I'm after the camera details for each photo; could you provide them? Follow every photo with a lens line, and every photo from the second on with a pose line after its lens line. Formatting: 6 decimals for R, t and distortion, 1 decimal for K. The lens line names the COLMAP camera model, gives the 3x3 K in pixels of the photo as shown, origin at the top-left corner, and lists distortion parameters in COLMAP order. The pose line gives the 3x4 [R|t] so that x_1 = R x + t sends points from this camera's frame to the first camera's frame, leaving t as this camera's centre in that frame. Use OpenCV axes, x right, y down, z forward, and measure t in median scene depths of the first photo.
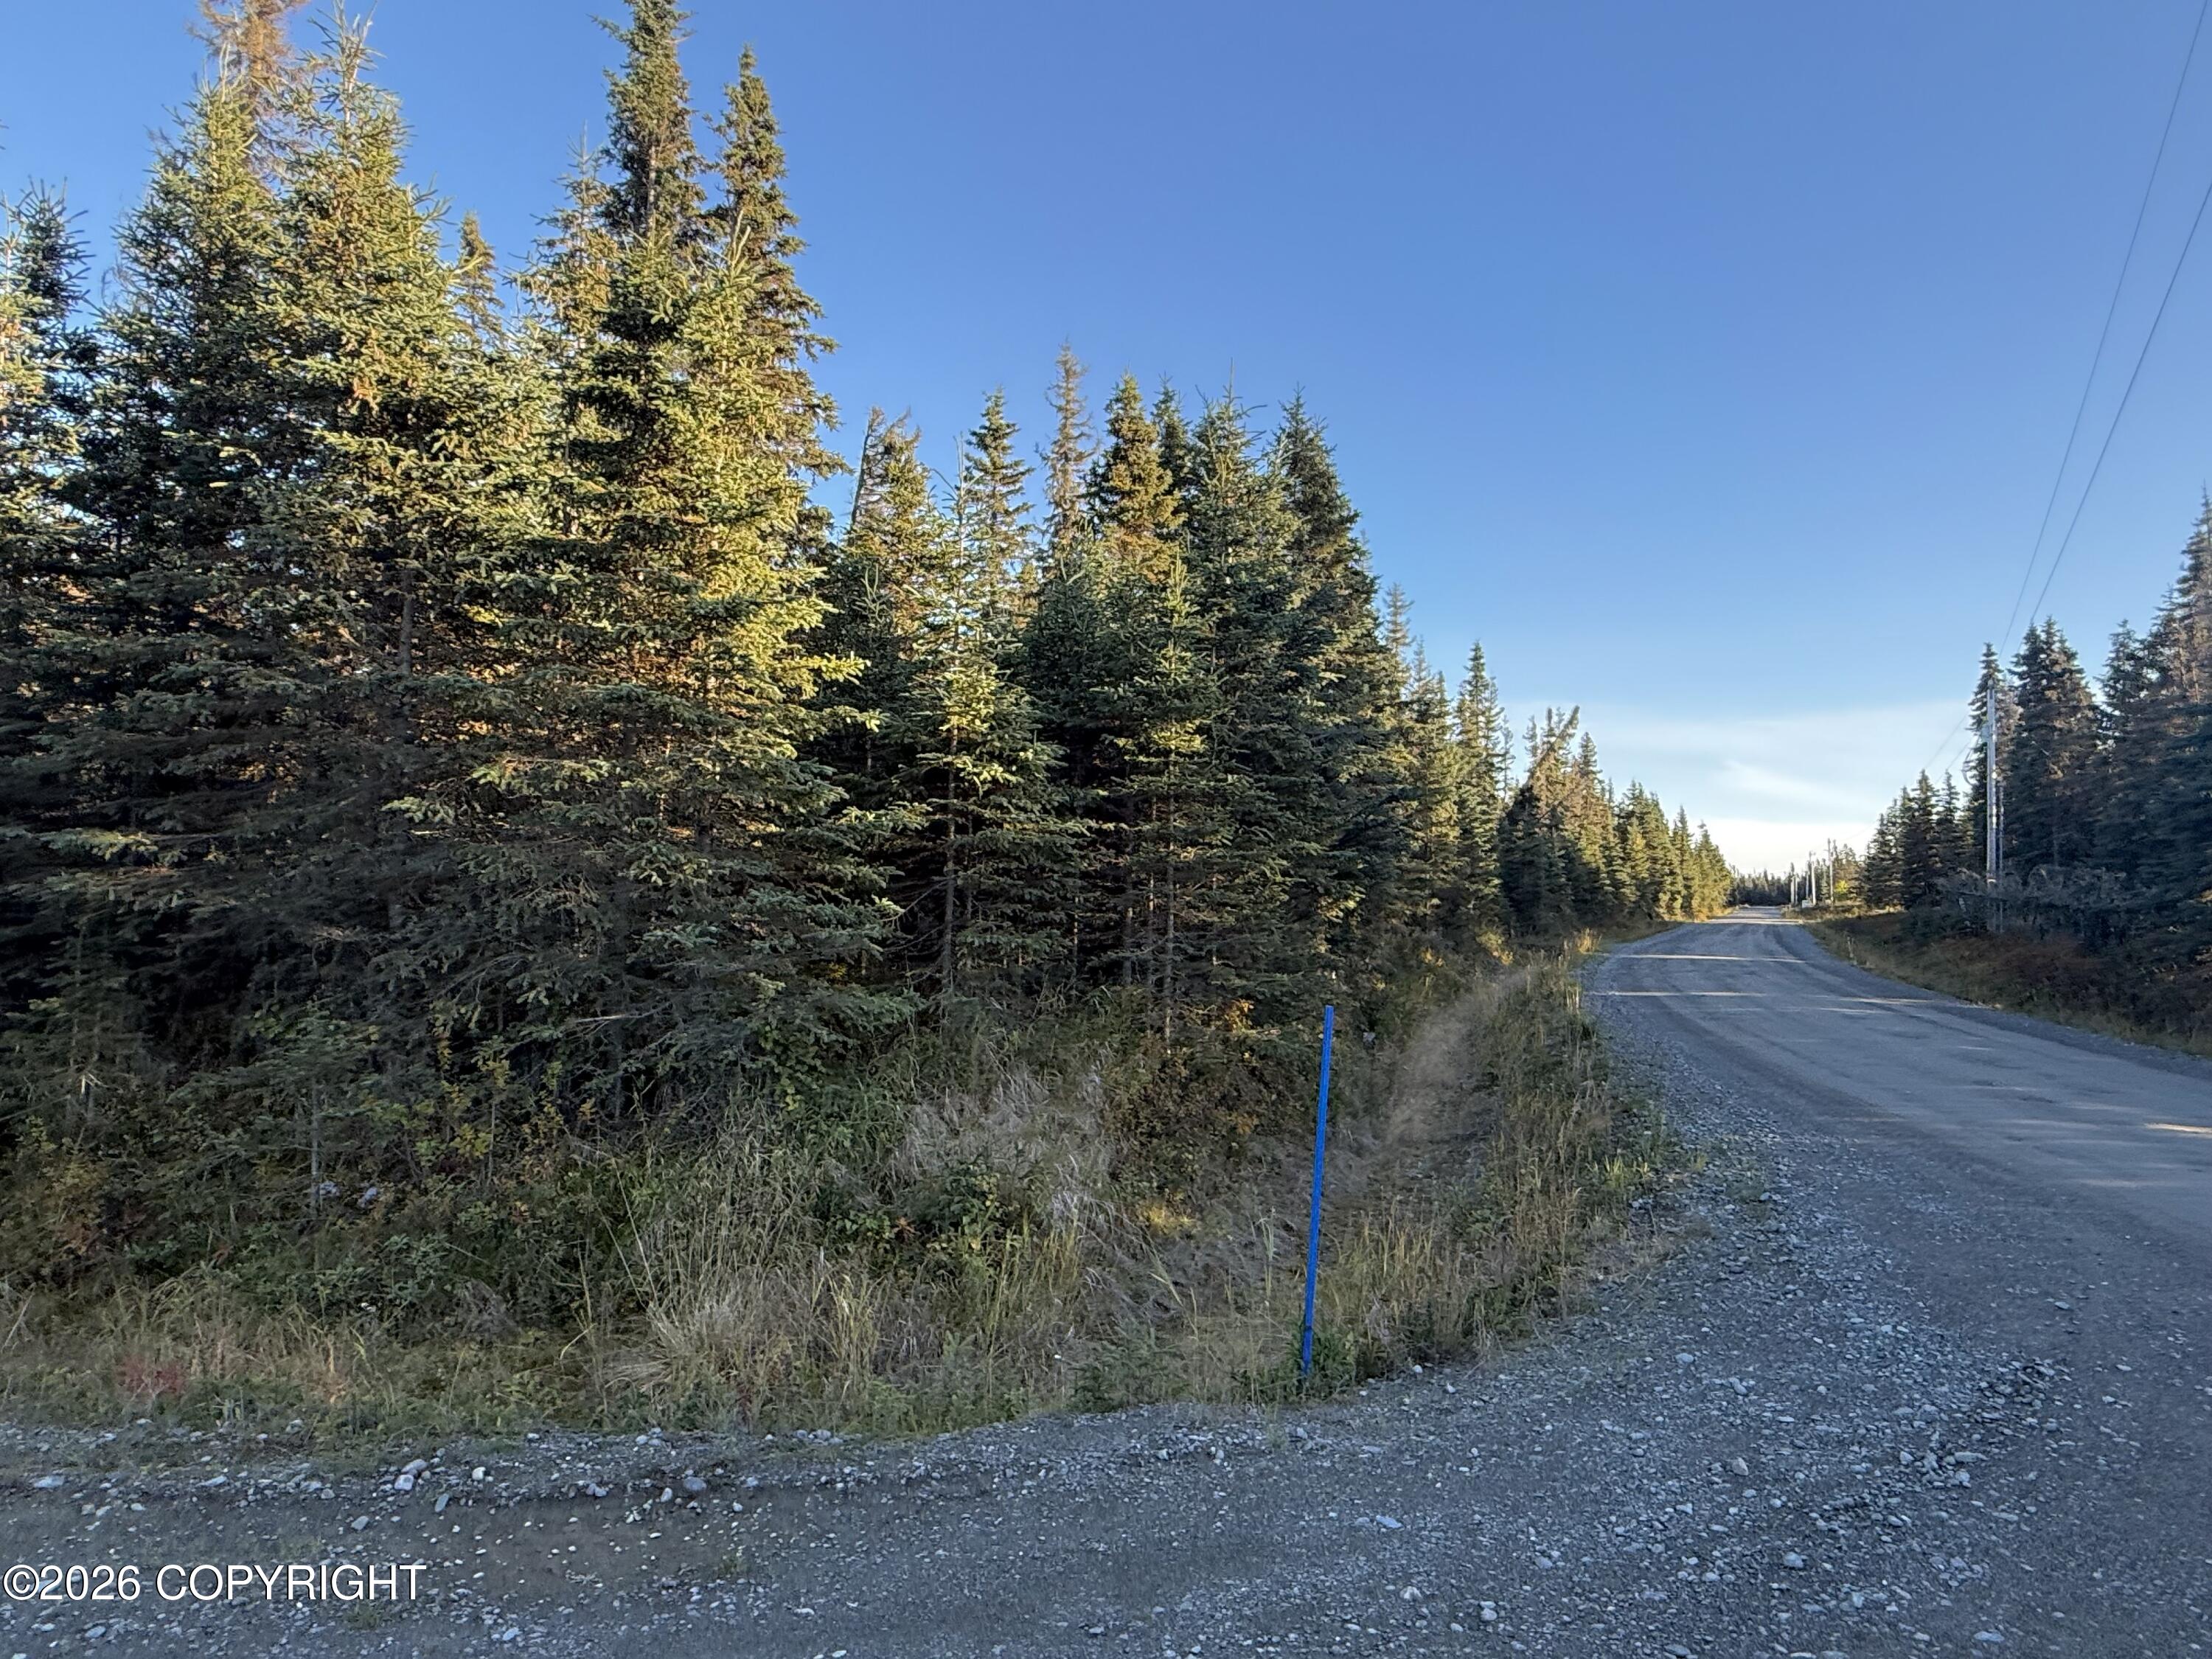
lens RADIAL K [[1282.1, 0, 1105.7], [0, 1282.1, 825.5], [0, 0, 1]] dist [0.002981, 0.001157]
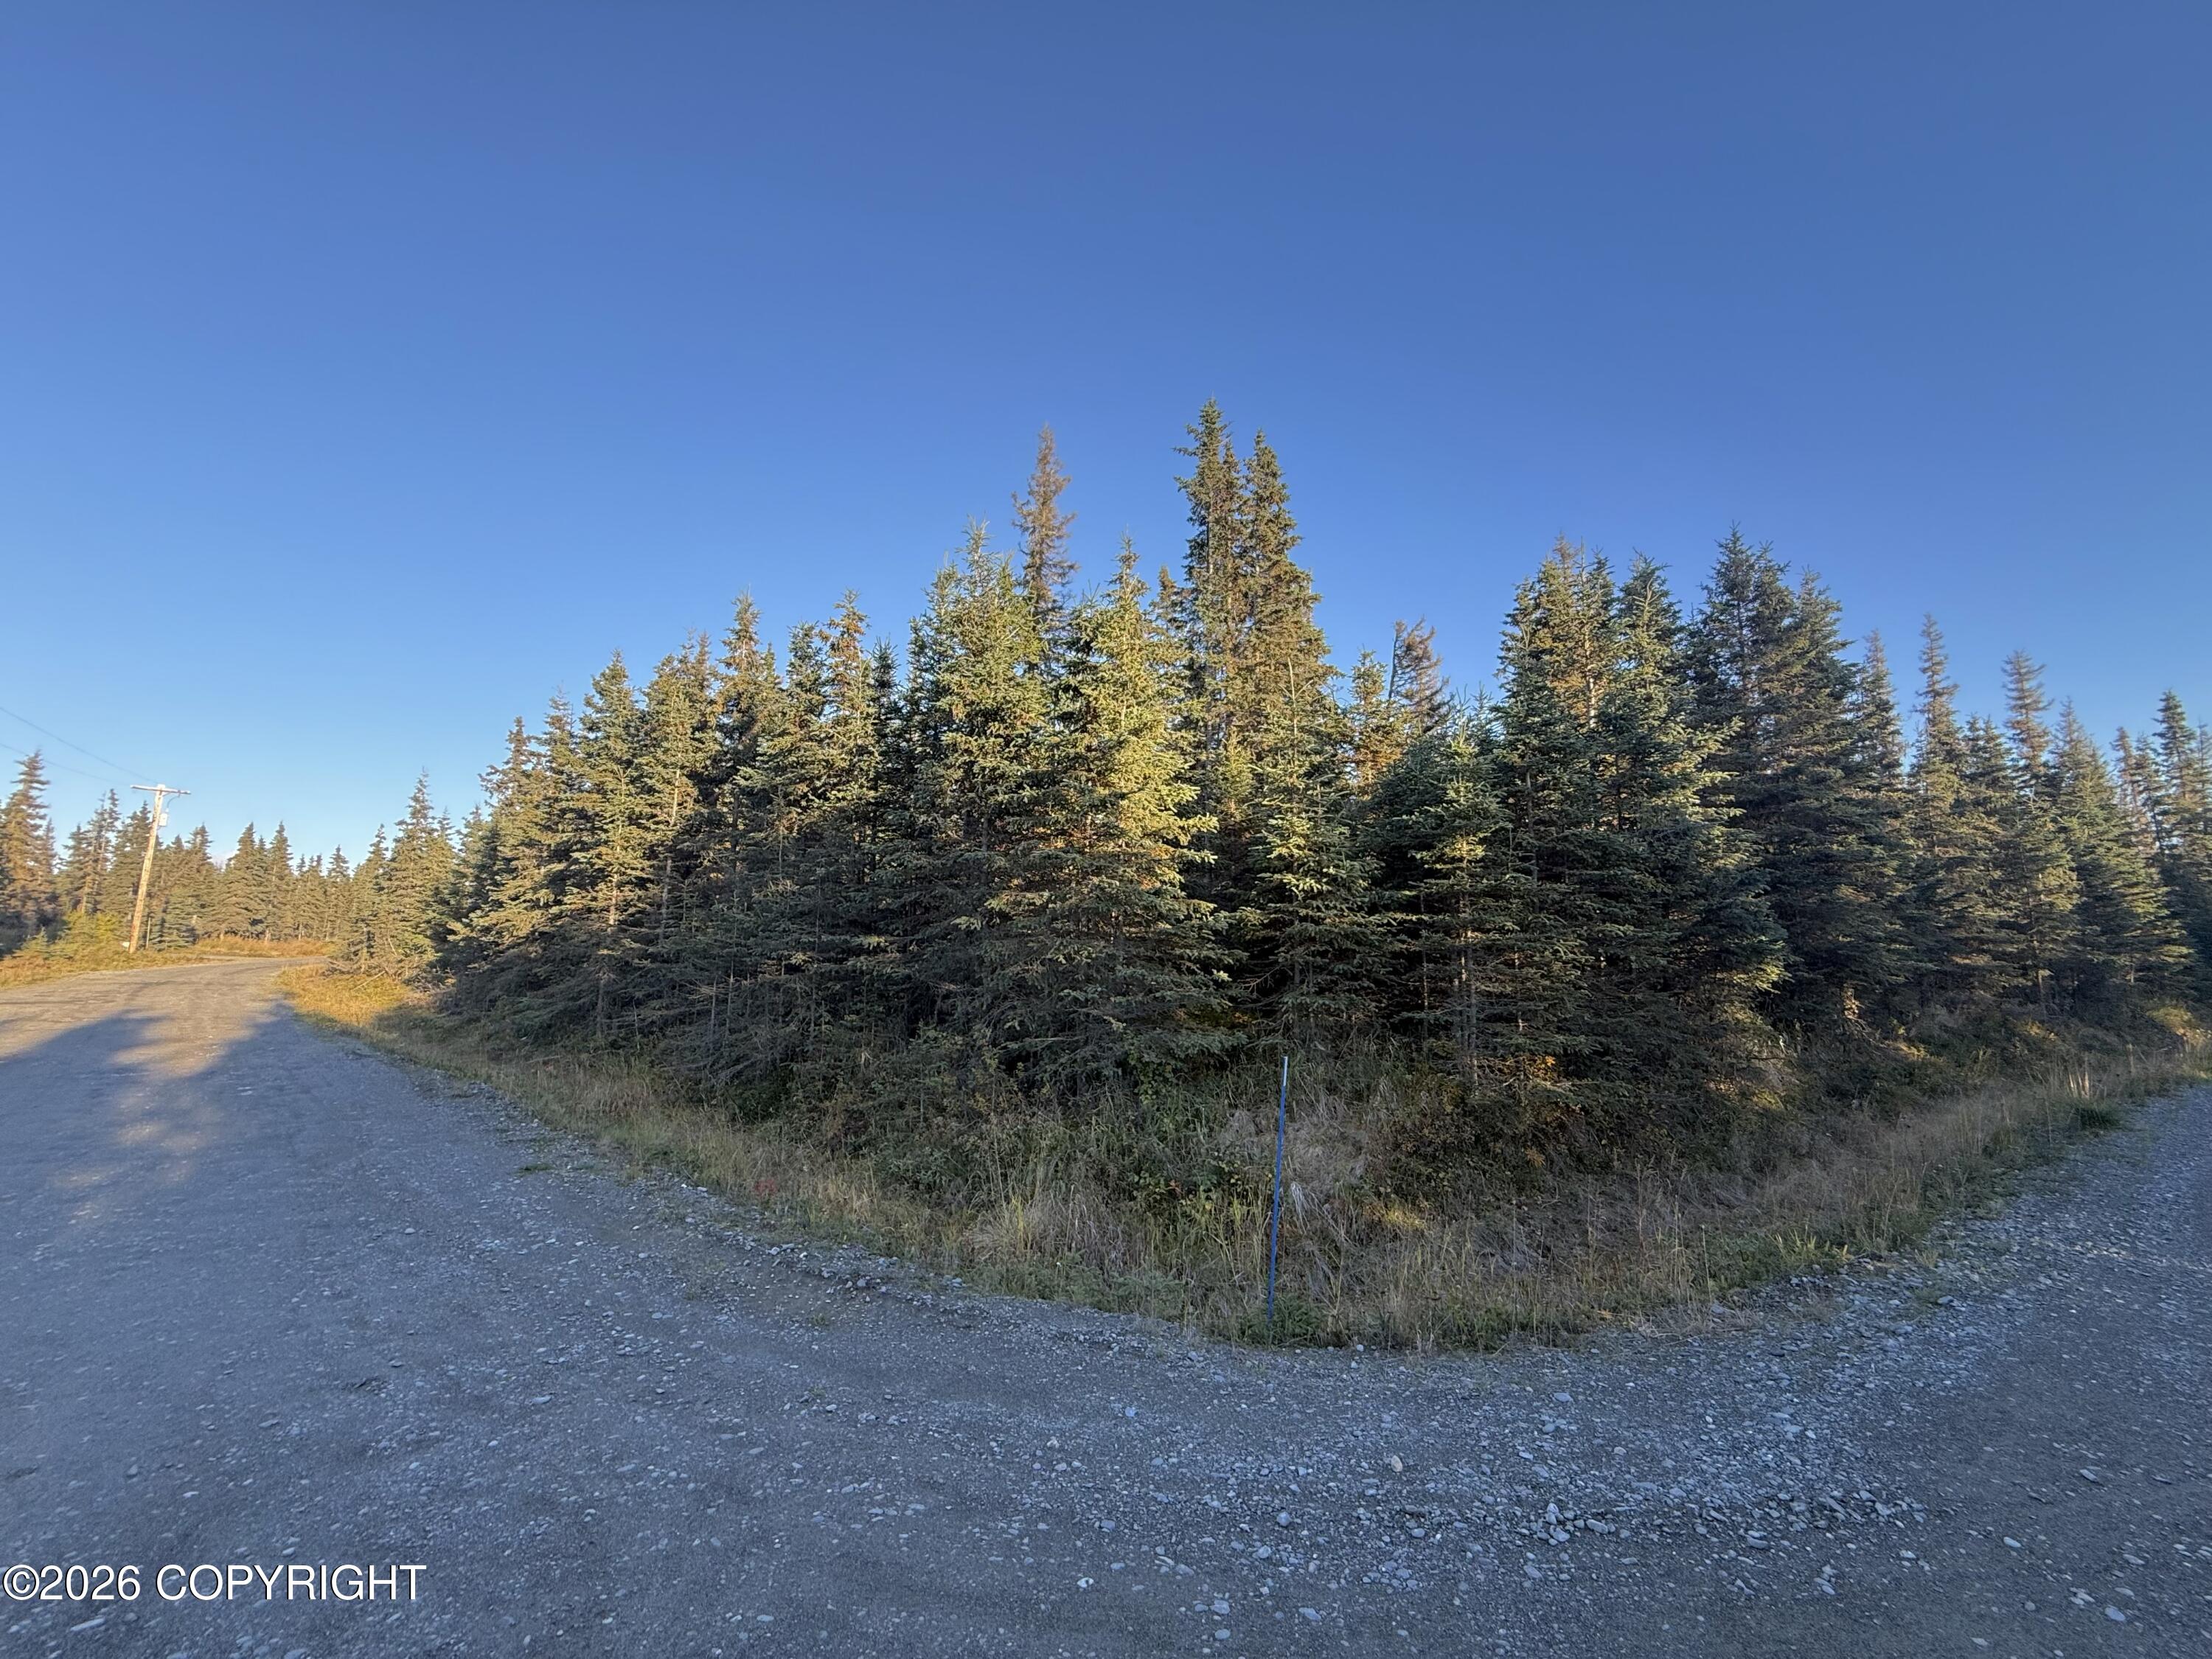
lens RADIAL K [[892.0, 0, 1106.0], [0, 892.0, 832.7], [0, 0, 1]] dist [0.003316, 0.000238]
pose [[0.779857, -0.085372, -0.620109, 0.354126], [0.031865, 0.994786, -0.096882, -0.008323], [0.625146, 0.055794, 0.778511, 0.063834]]
